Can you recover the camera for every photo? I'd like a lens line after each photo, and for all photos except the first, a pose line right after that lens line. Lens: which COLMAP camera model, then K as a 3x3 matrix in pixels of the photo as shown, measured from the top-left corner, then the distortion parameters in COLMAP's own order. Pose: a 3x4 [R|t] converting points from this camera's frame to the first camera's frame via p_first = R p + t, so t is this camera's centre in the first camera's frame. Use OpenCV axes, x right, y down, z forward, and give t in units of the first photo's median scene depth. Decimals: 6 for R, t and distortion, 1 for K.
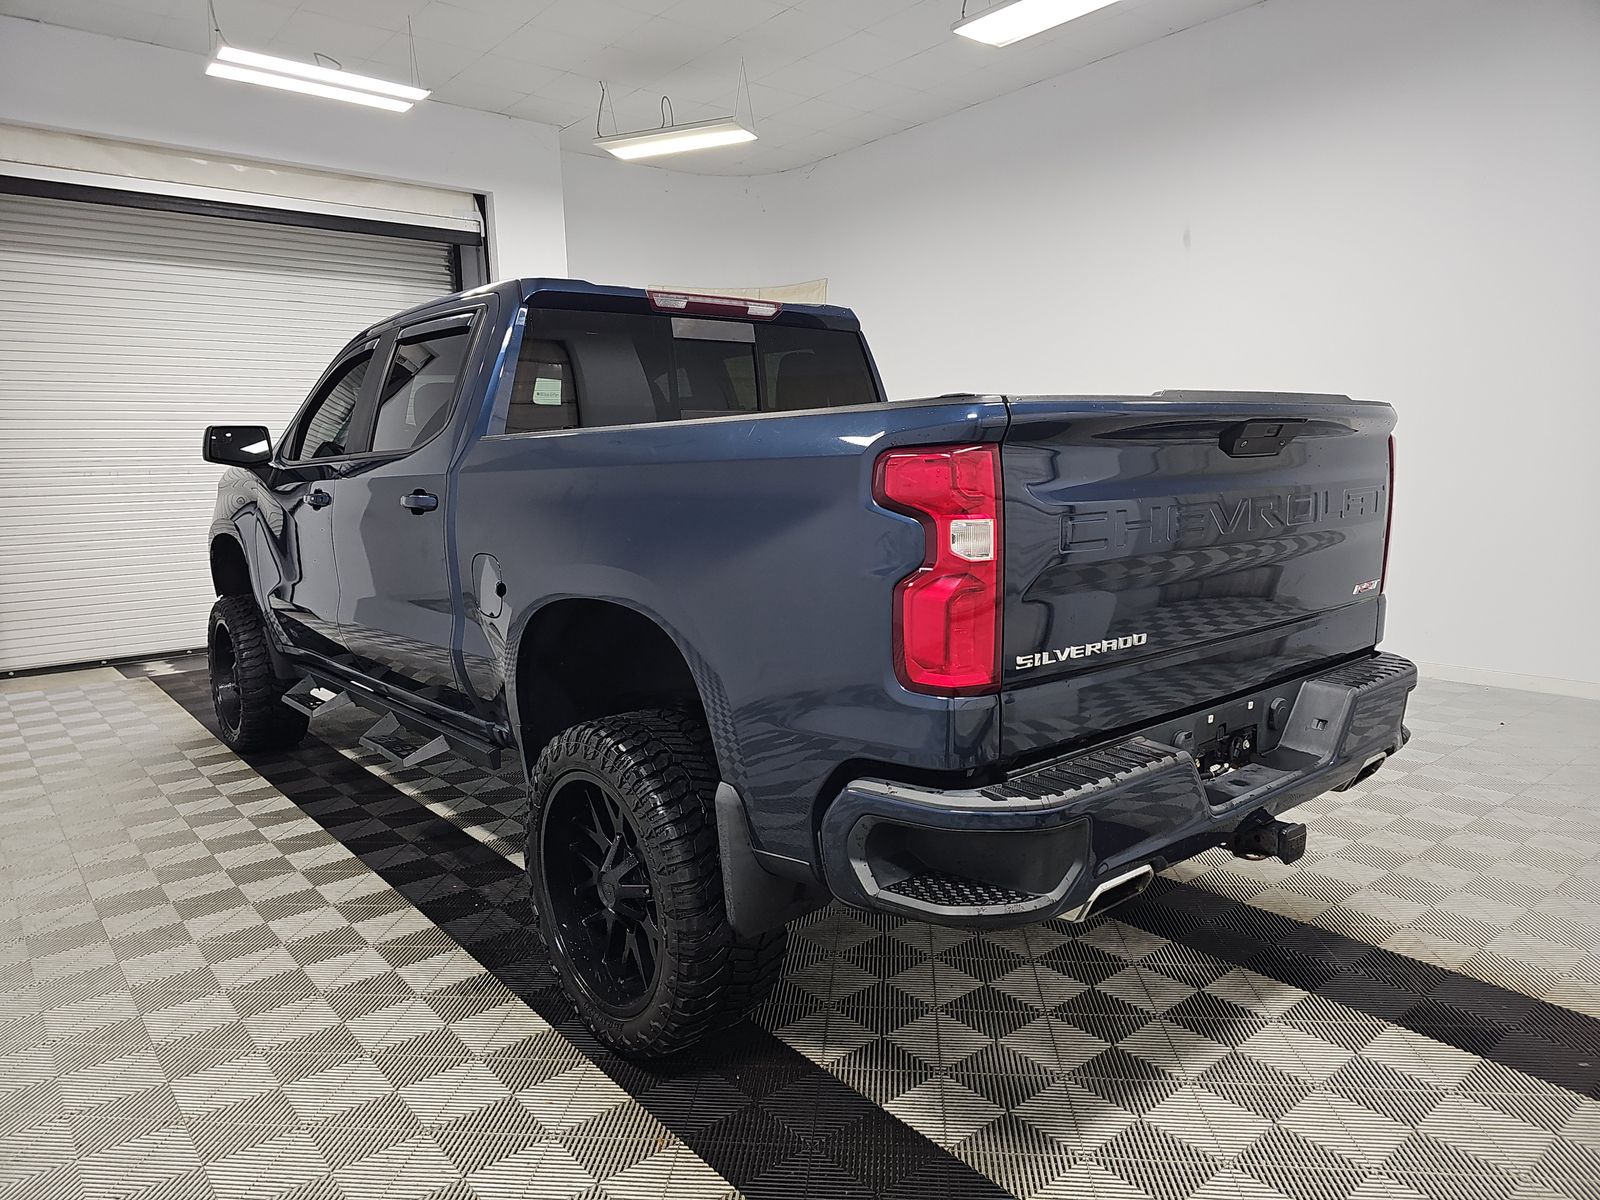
lens RADIAL K [[1048.8, 0, 807.5], [0, 1048.8, 593.9], [0, 0, 1]] dist [0.031211, -0.025976]
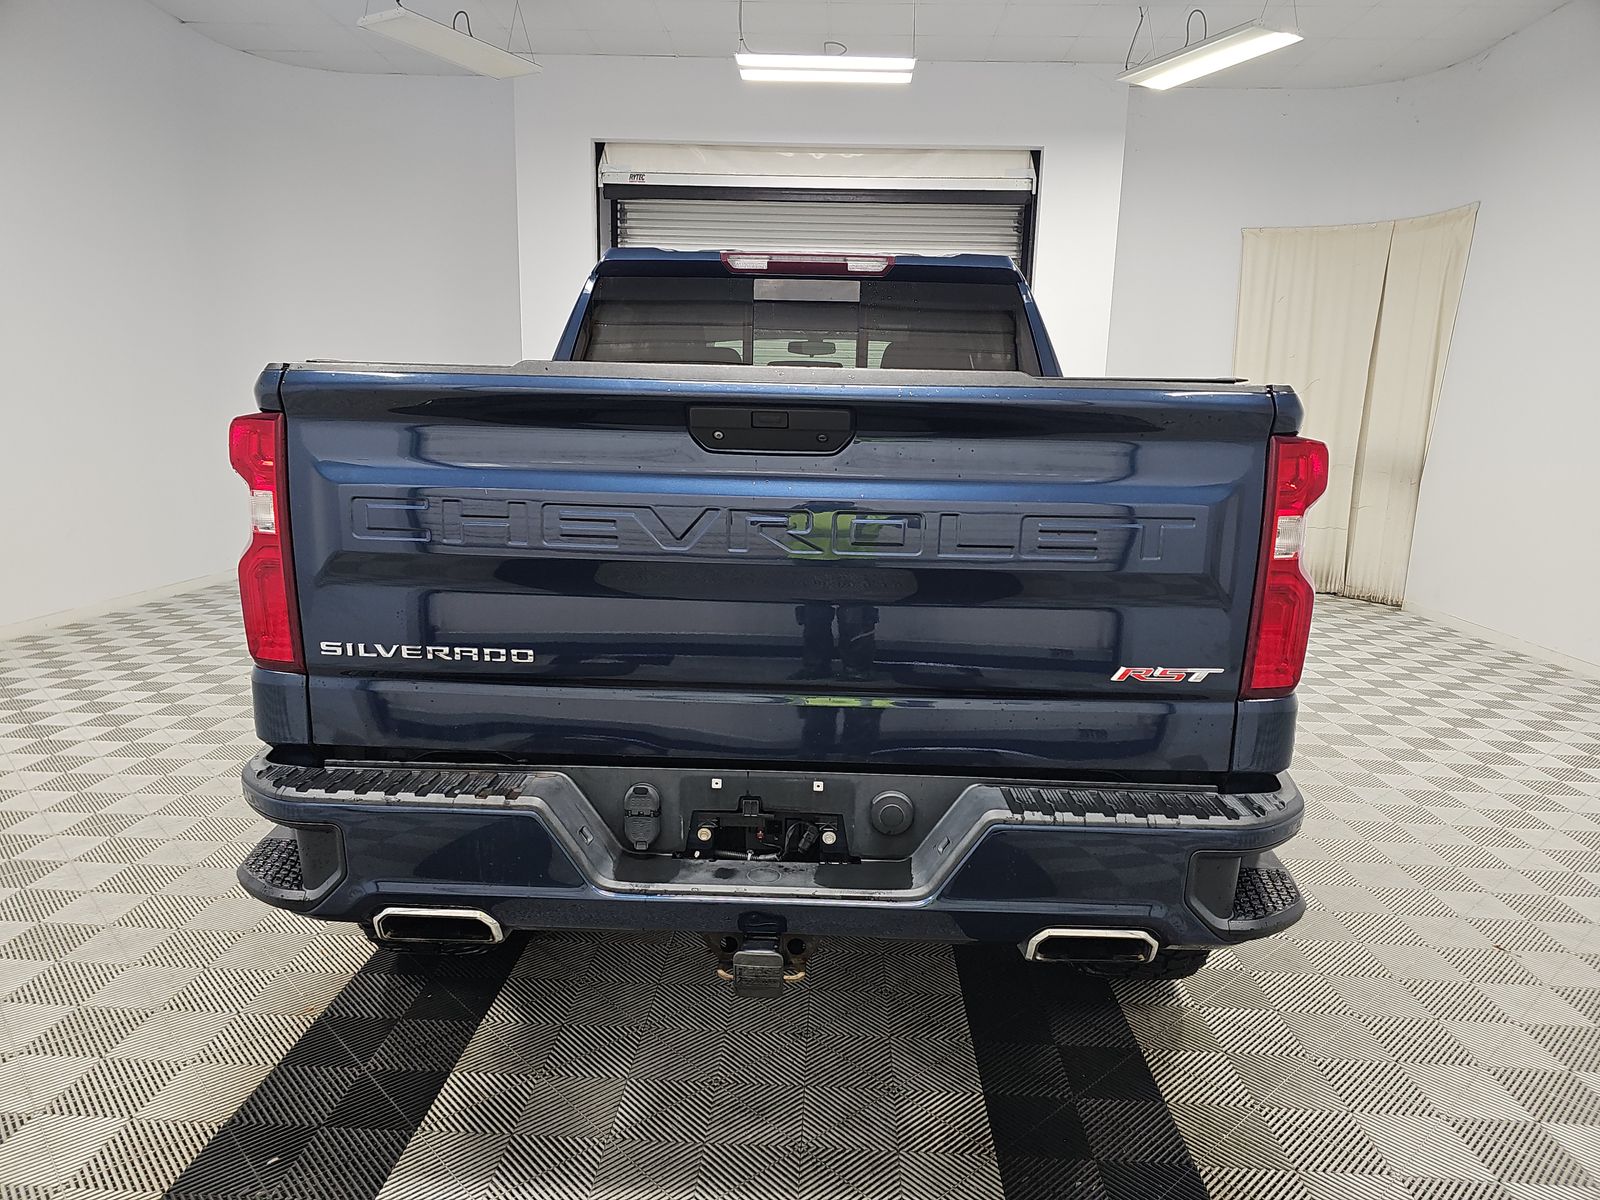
lens RADIAL K [[1048.8, 0, 794.0], [0, 1048.8, 614.7], [0, 0, 1]] dist [0.031211, -0.025976]
pose [[0.726214, 0.170845, -0.665902, 0.574934], [-0.134336, 0.985221, 0.106267, -0.061416], [0.674216, 0.012282, 0.738432, 0.292450]]
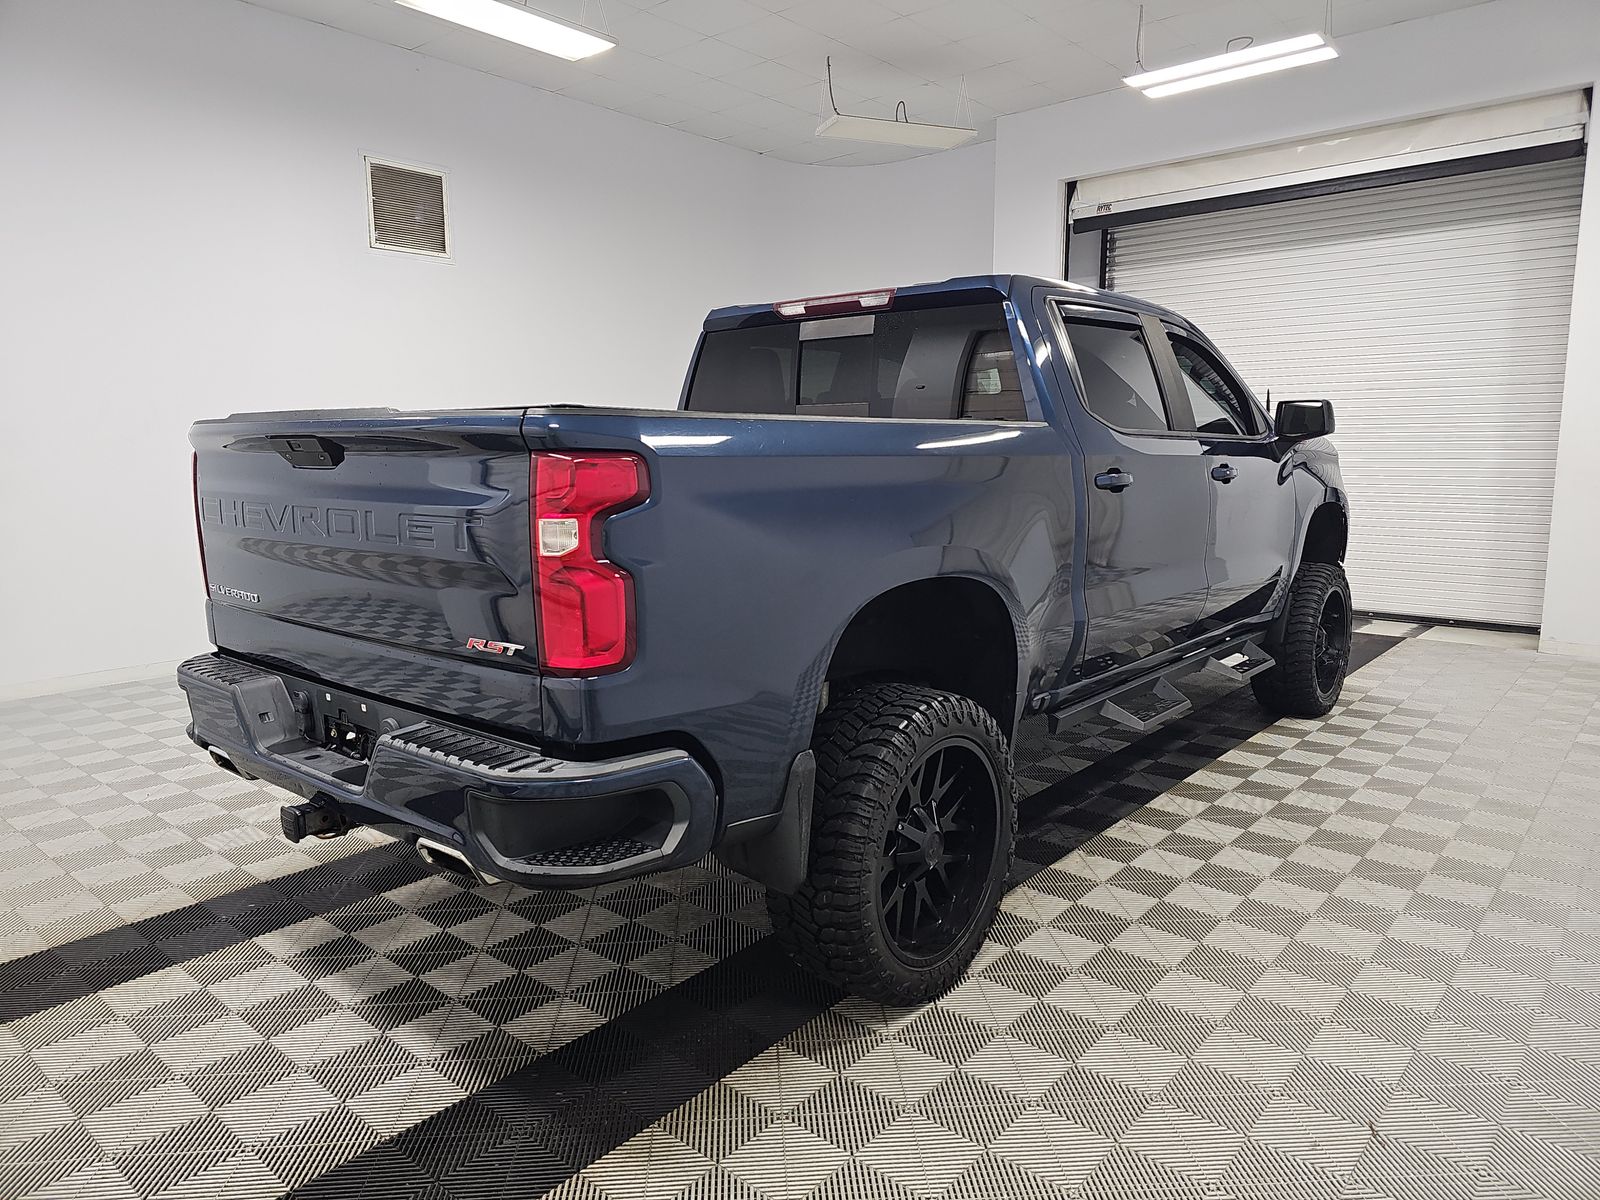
lens RADIAL K [[1048.8, 0, 792.8], [0, 1048.8, 593.1], [0, 0, 1]] dist [0.031211, -0.025976]
pose [[0.140820, 0.164939, -0.976199, 0.956737], [-0.124234, 0.981175, 0.147858, -0.139410], [0.982210, 0.100456, 0.158660, 0.806427]]
